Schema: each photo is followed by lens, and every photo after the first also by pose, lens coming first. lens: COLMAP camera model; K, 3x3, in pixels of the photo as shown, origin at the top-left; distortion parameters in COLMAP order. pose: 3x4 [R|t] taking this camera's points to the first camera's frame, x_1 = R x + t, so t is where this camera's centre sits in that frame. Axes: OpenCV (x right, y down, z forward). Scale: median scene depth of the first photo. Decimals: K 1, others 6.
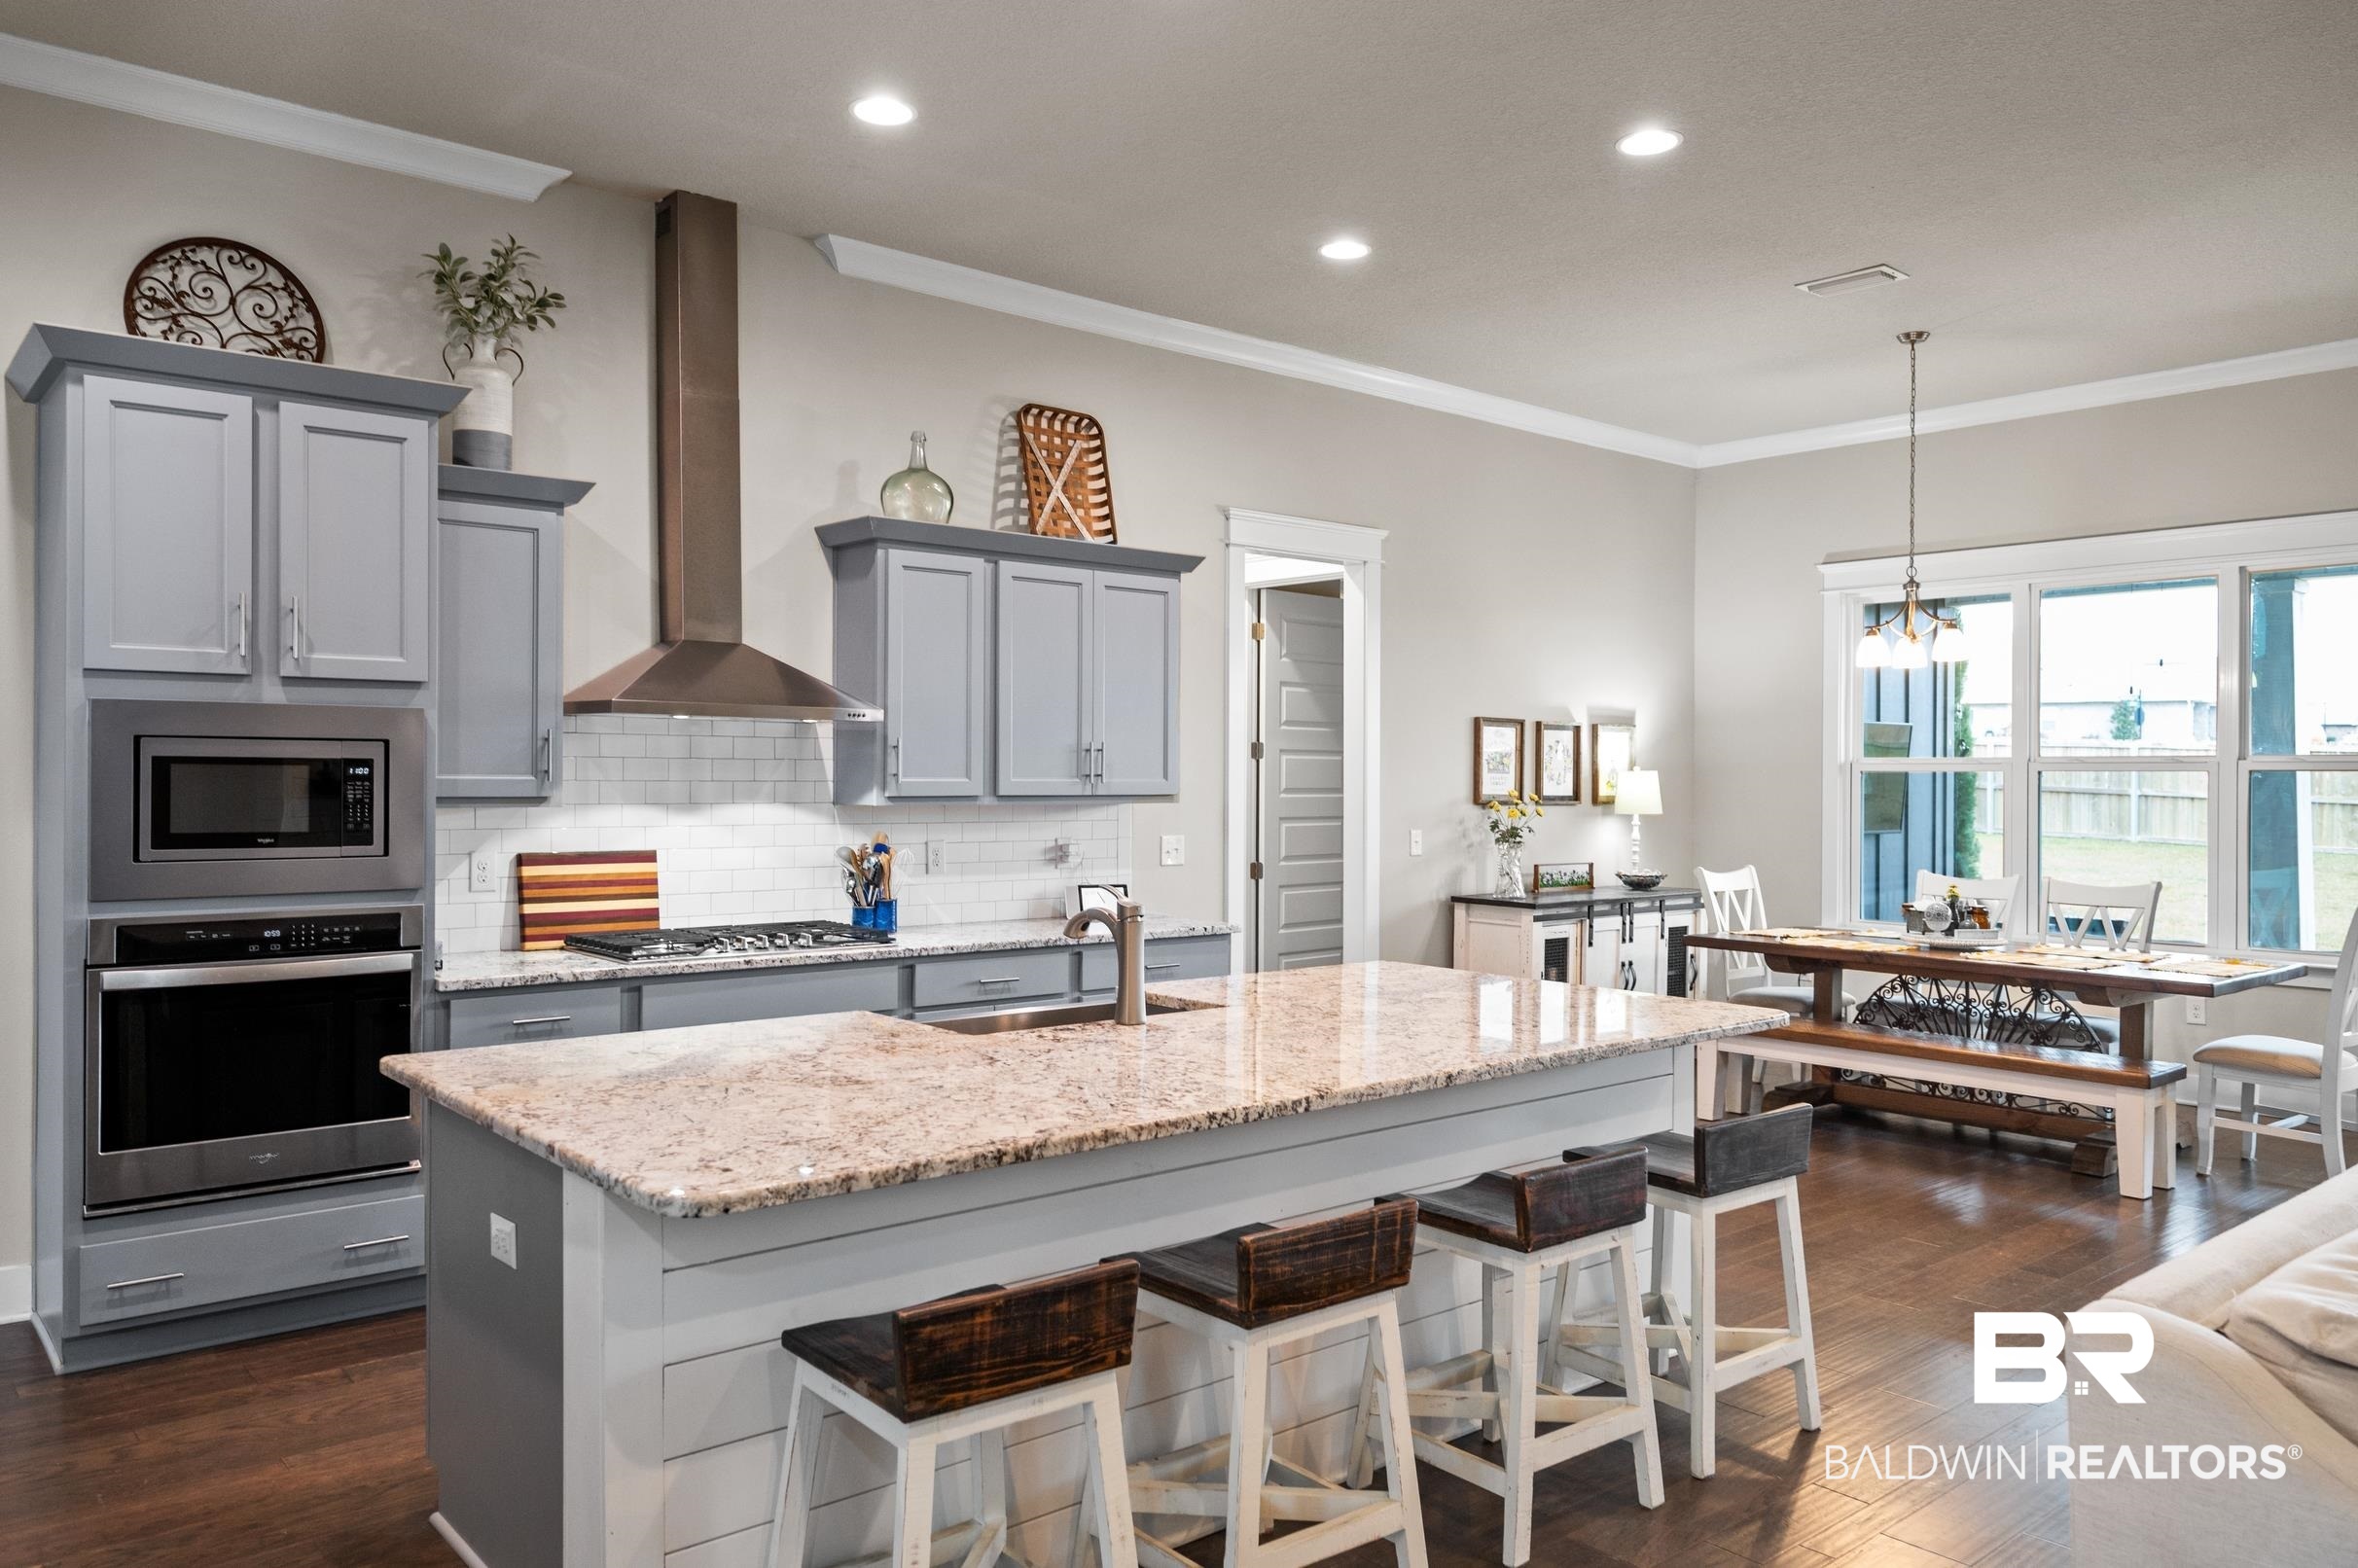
lens RADIAL K [[1667.7, 0, 1184.3], [0, 1667.7, 784.6], [0, 0, 1]] dist [-0.002843, -0.002029]
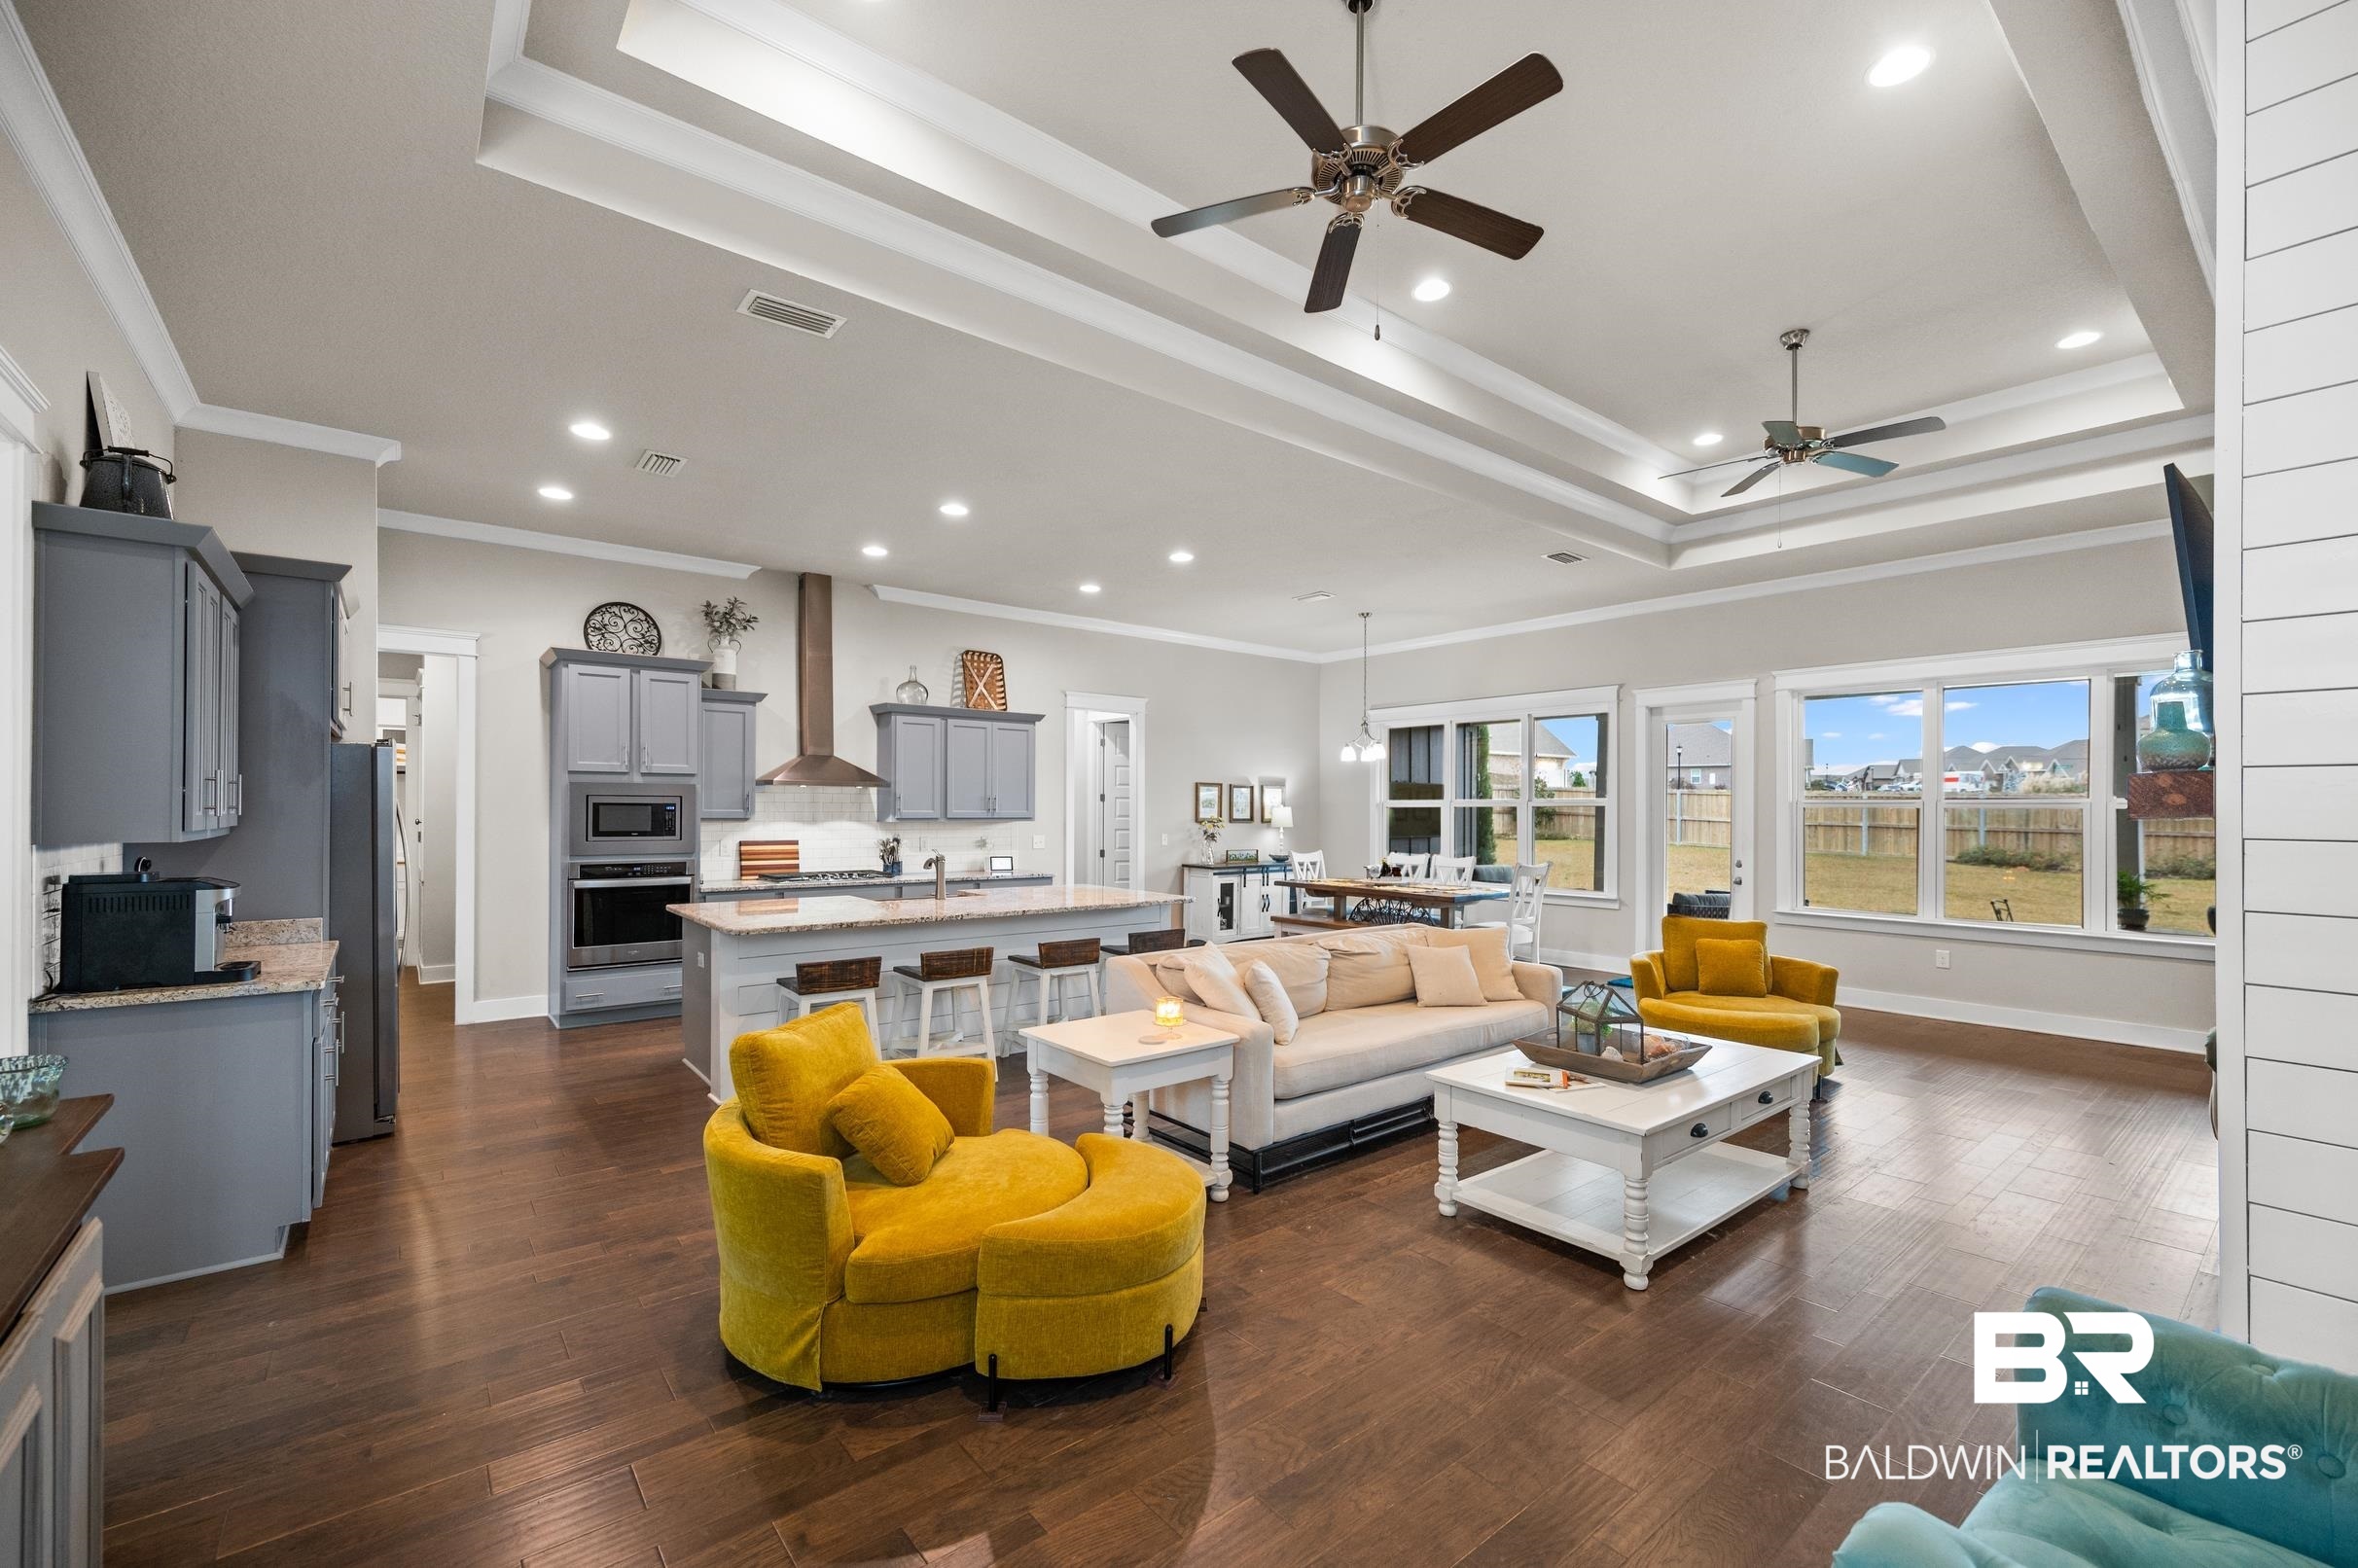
lens RADIAL K [[983.1, 0, 1185.3], [0, 983.1, 808.7], [0, 0, 1]] dist [-0.003002, -0.000109]
pose [[0.999735, -0.001481, -0.022964, 0.298750], [0.001330, 0.999977, -0.006597, 0.003702], [0.022973, 0.006565, 0.999715, -0.451709]]
